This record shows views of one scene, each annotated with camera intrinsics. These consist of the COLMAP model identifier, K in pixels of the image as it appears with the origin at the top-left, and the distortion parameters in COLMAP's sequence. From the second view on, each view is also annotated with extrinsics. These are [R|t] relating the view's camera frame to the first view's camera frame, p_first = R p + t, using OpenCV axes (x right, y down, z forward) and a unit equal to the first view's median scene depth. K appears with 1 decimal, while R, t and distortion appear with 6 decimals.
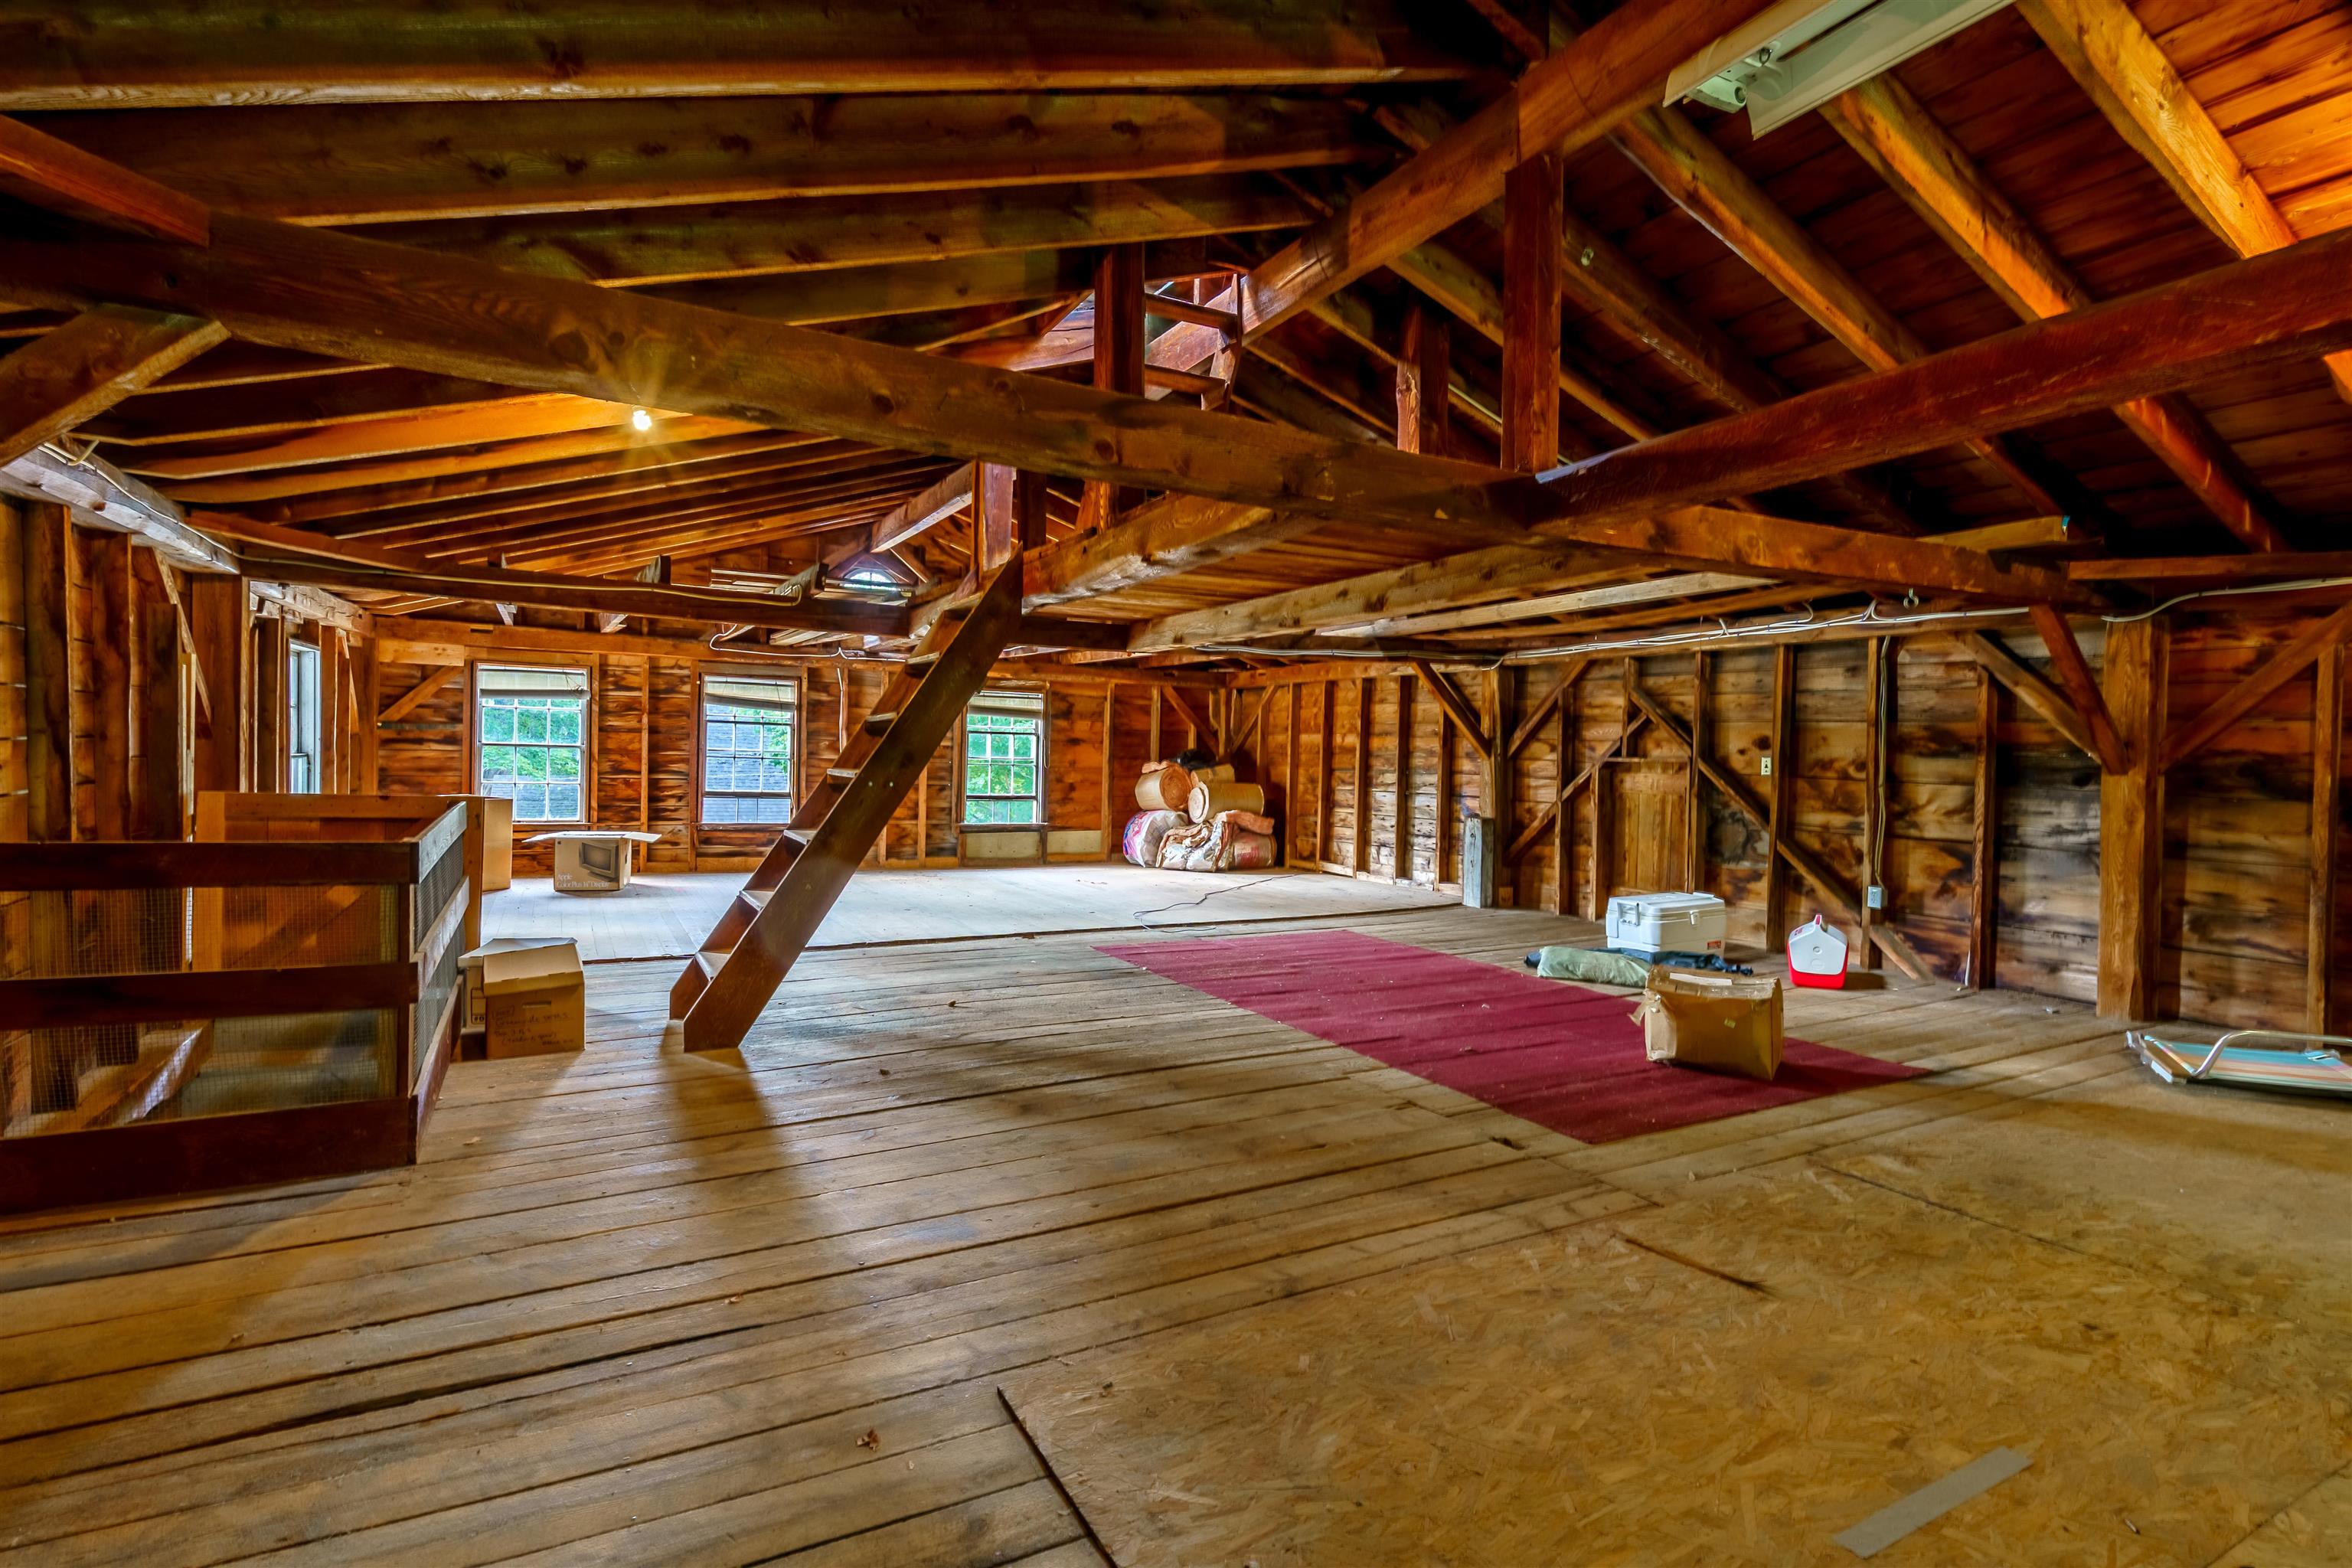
lens RADIAL K [[1091.3, 0, 1170.6], [0, 1091.3, 781.4], [0, 0, 1]] dist [-0.016706, 0.009805]
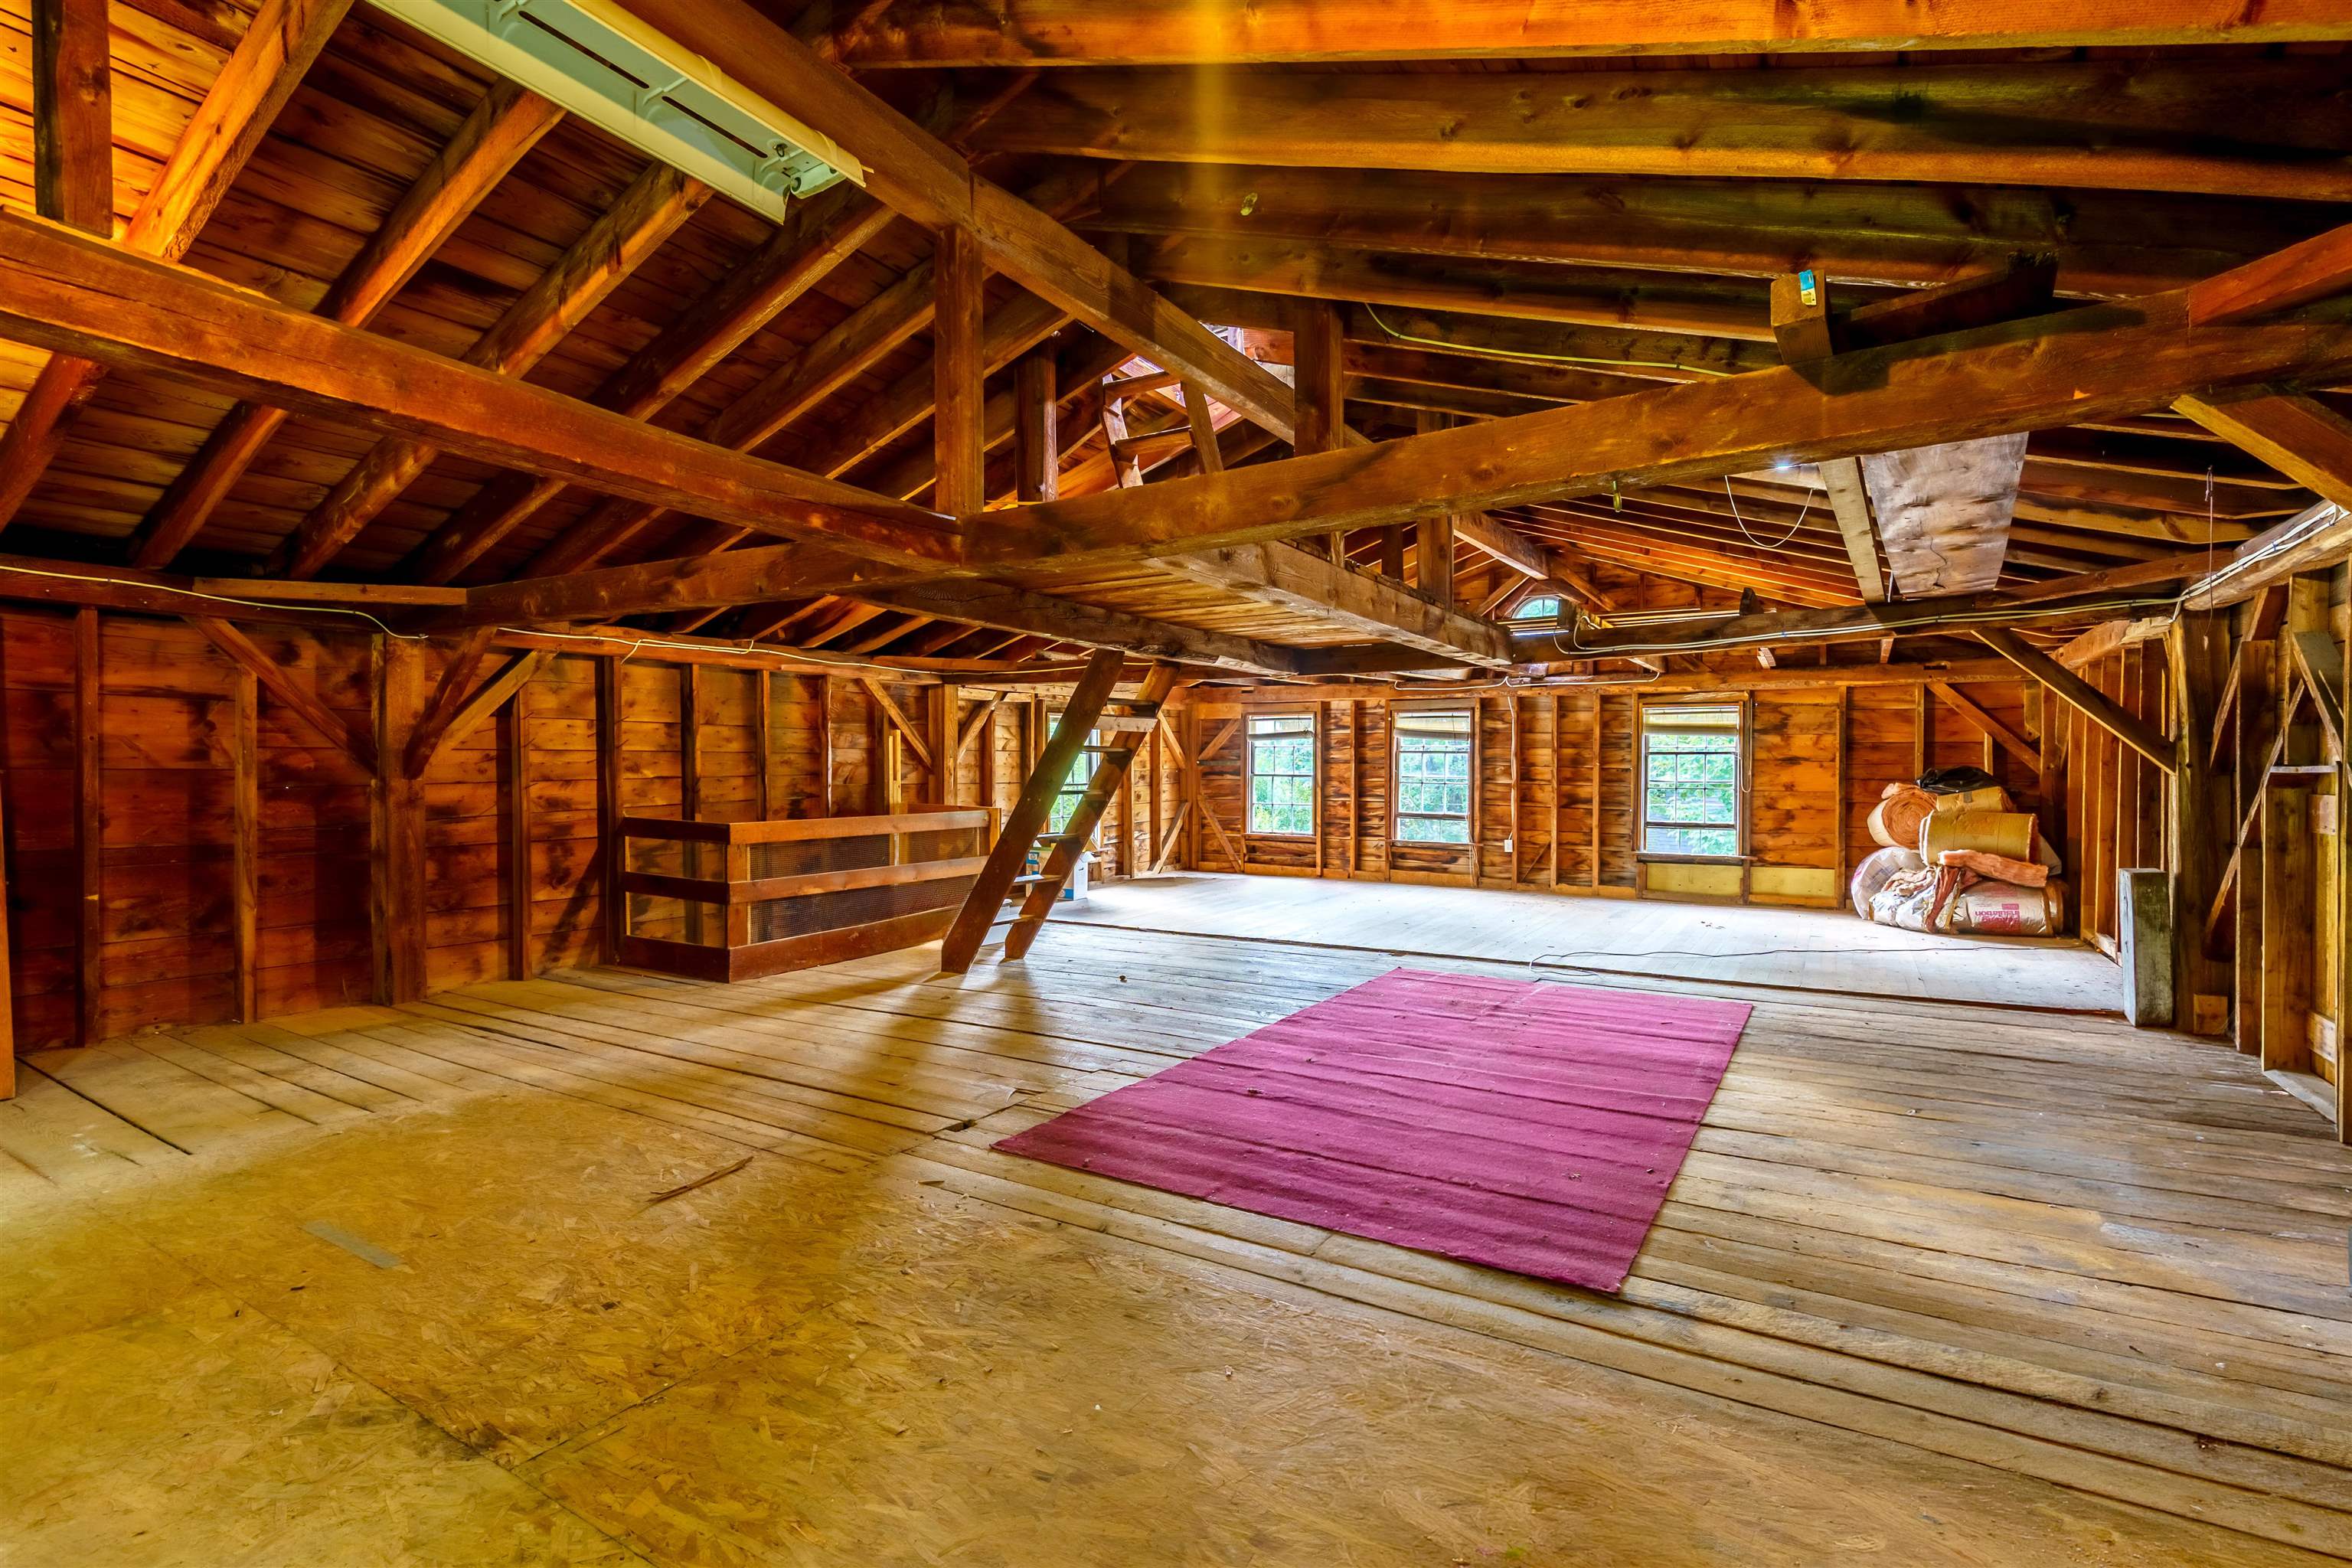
lens RADIAL K [[1091.3, 0, 1170.6], [0, 1091.3, 781.4], [0, 0, 1]] dist [-0.016706, 0.009805]
pose [[0.509711, -0.011312, -0.860271, 0.434597], [-0.012069, 0.999721, -0.020296, 0.002394], [0.860261, 0.020728, 0.509433, 0.197251]]
